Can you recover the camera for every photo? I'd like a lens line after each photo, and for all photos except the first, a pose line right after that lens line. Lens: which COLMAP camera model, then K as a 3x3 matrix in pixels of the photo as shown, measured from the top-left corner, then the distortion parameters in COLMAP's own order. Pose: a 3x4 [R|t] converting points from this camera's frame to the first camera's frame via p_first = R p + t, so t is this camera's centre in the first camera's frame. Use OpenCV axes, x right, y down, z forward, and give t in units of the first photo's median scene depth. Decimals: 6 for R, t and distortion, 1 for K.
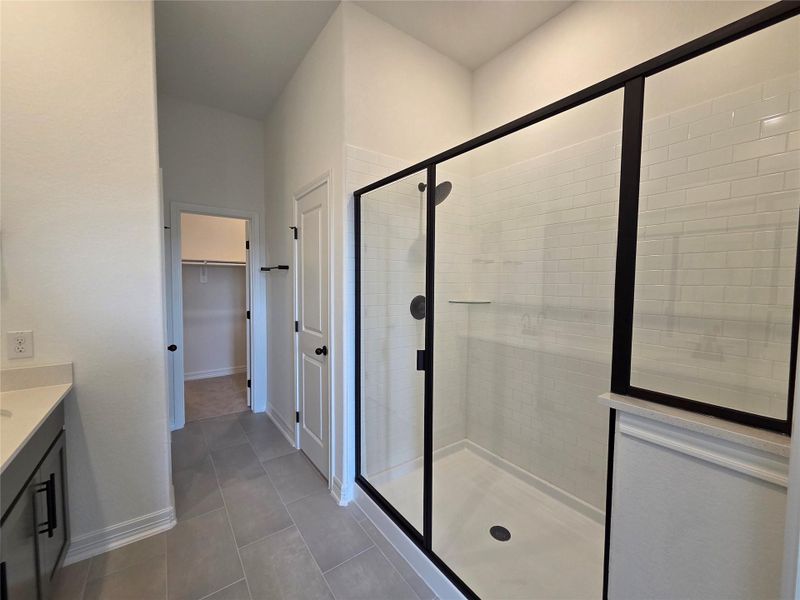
lens RADIAL K [[332.3, 0, 397.1], [0, 332.3, 302.9], [0, 0, 1]] dist [0.038712, -0.000025]
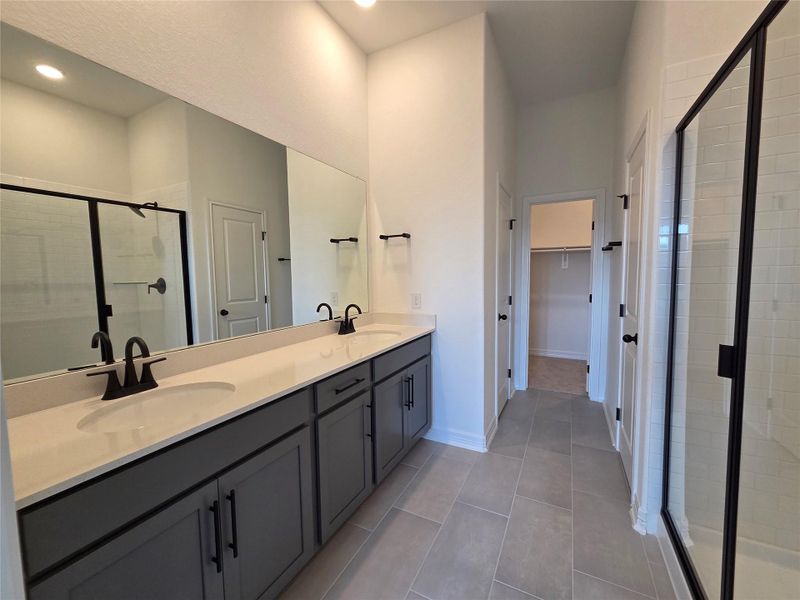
lens RADIAL K [[328.0, 0, 400.0], [0, 328.0, 300.0], [0, 0, 1]] dist [-0.000733, -0.000100]
pose [[0.463249, 0.049353, -0.884853, 0.185114], [-0.034010, 0.998703, 0.037897, 0.031814], [0.885575, 0.012538, 0.464327, 0.099710]]
